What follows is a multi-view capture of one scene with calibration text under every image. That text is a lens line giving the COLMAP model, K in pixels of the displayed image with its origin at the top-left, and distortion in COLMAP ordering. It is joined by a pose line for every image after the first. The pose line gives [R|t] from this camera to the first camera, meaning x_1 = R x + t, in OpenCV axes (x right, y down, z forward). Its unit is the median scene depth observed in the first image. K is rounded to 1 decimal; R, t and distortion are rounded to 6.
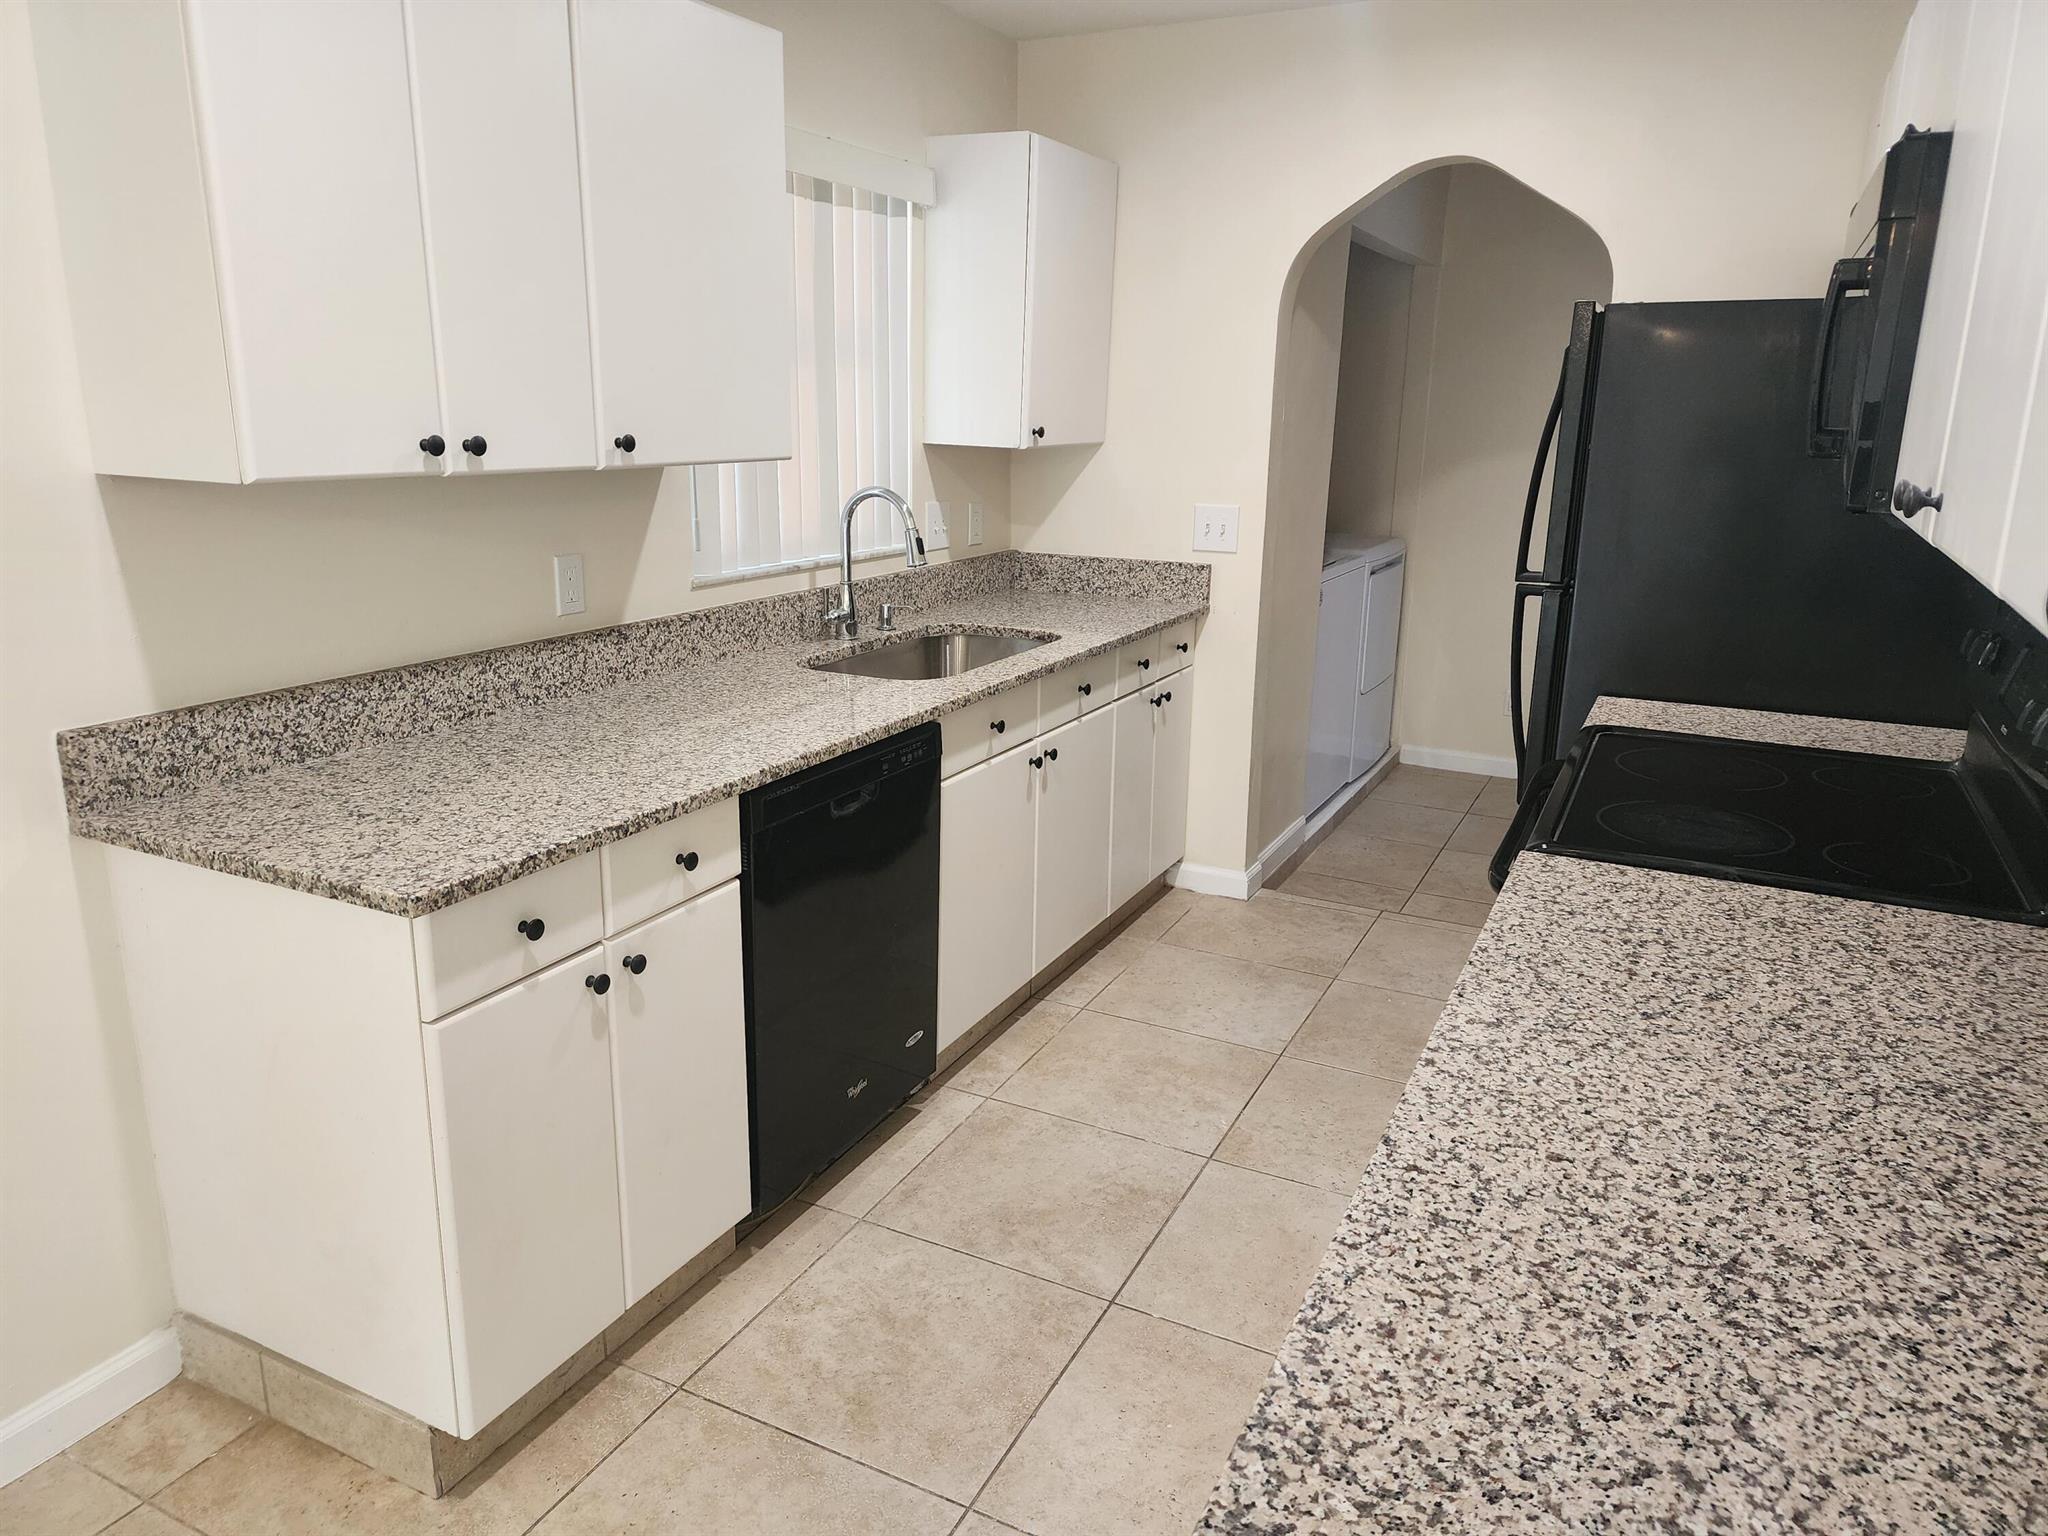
lens RADIAL K [[1367.7, 0, 1023.1], [0, 1367.7, 758.9], [0, 0, 1]] dist [0.084770, -0.104923]
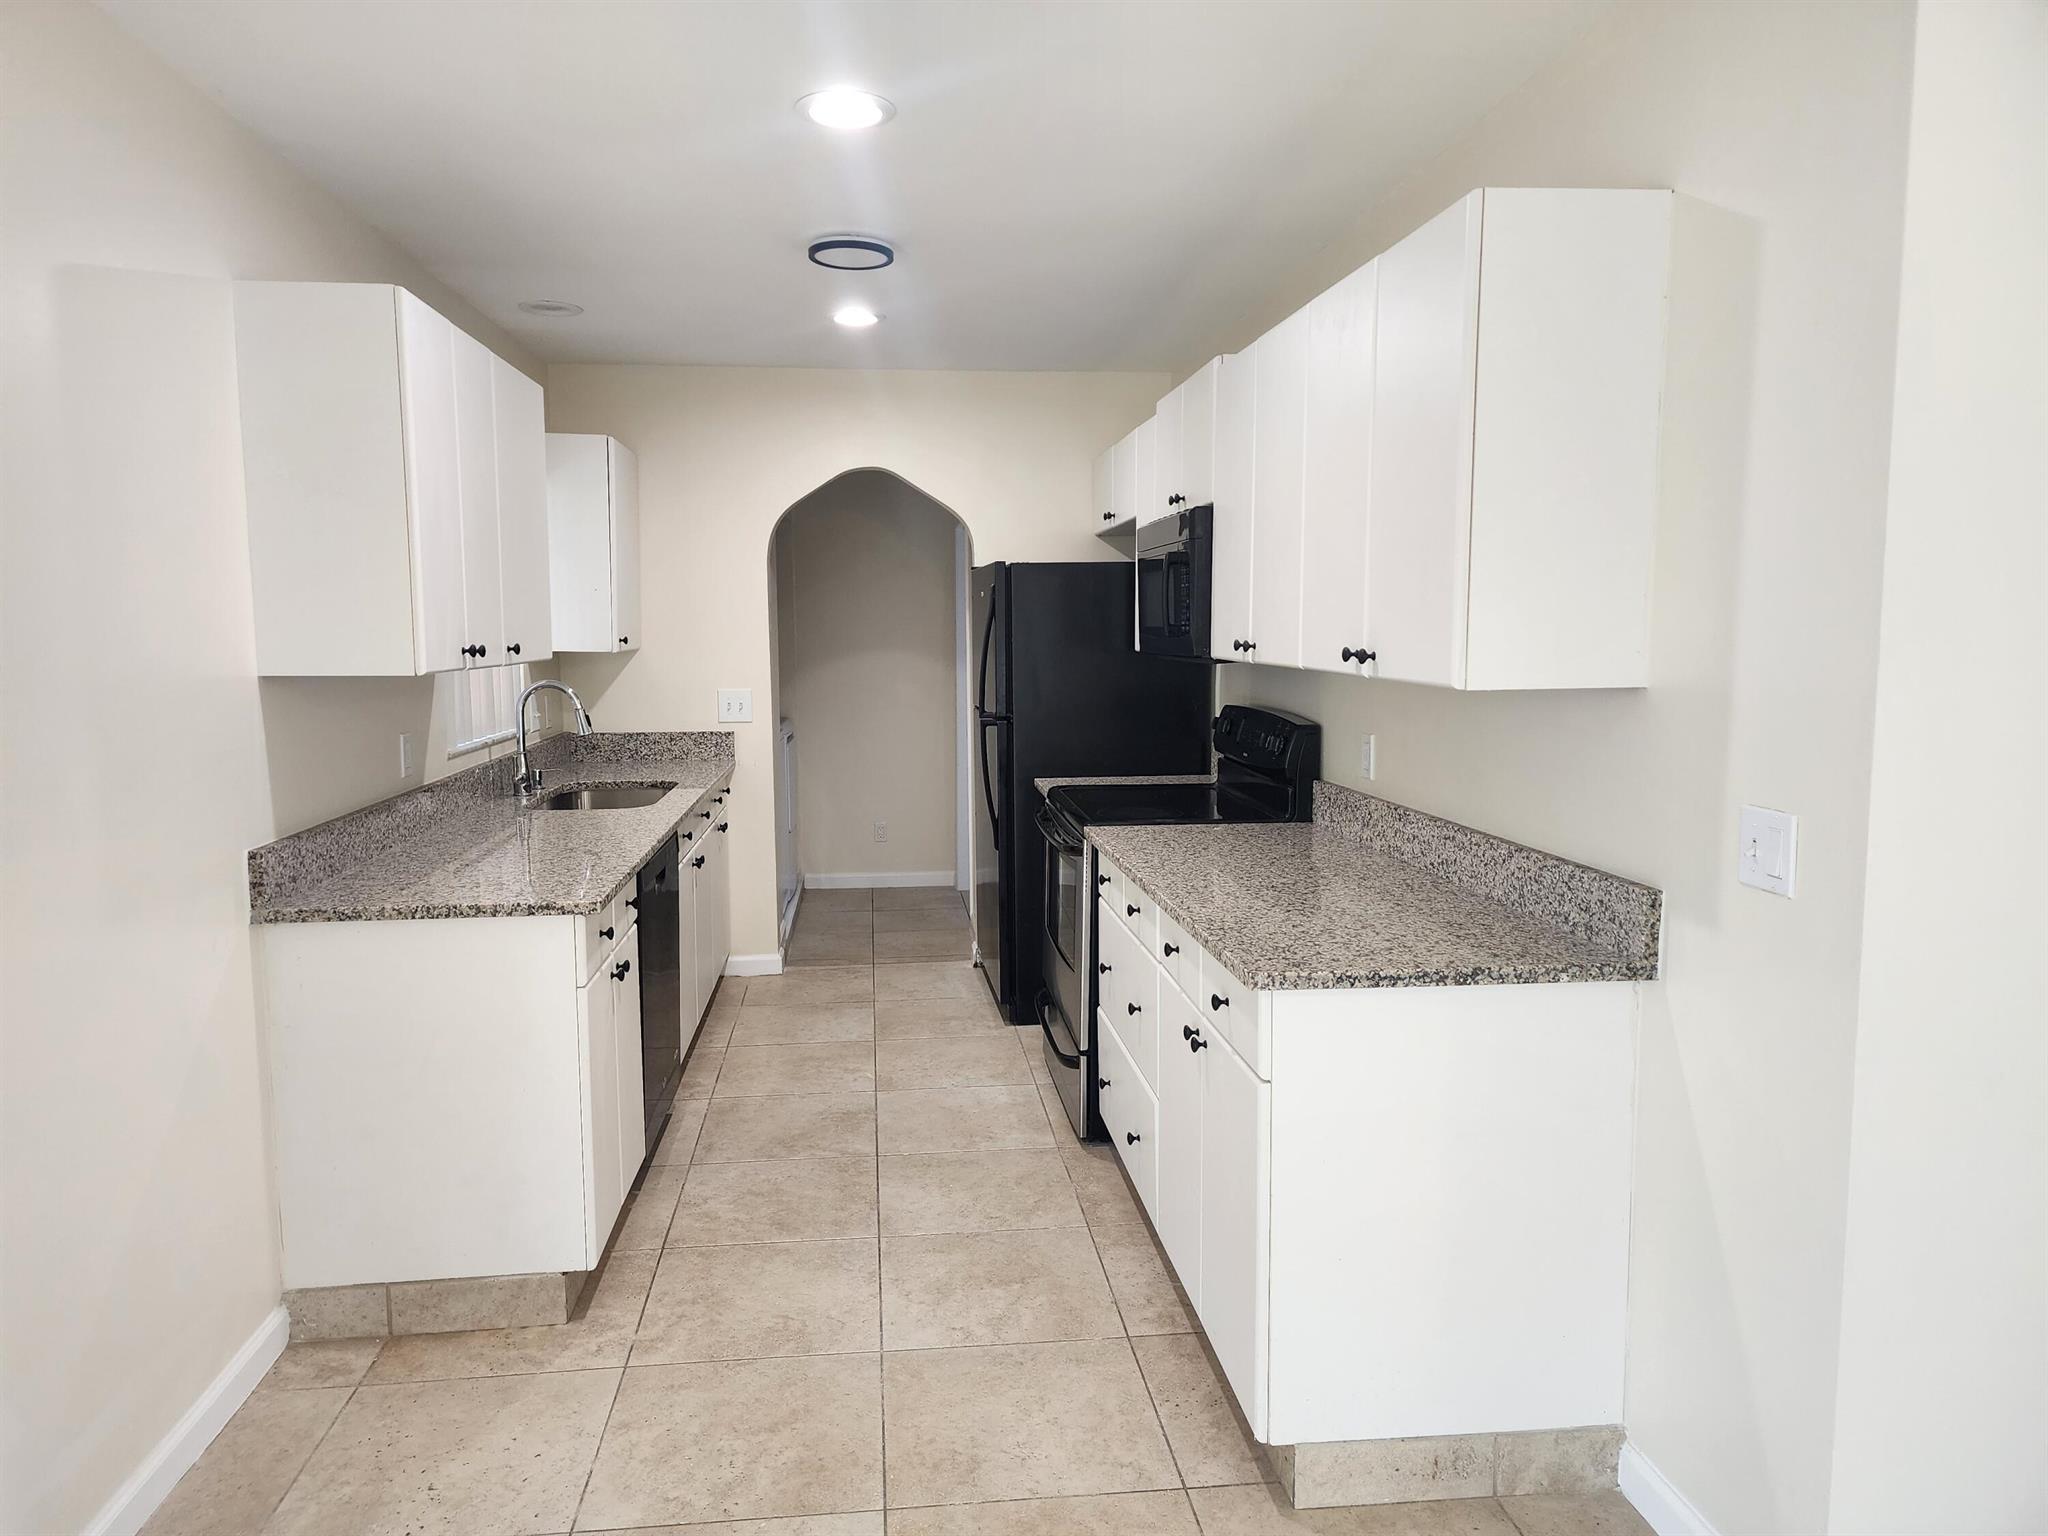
lens RADIAL K [[1352.0, 0, 1012.3], [0, 1352.0, 775.1], [0, 0, 1]] dist [0.095809, -0.090915]
pose [[0.842570, -0.079378, 0.532705, -0.565118], [0.151907, 0.983948, -0.093650, 0.114430], [-0.516721, 0.159829, 0.841103, -0.457876]]
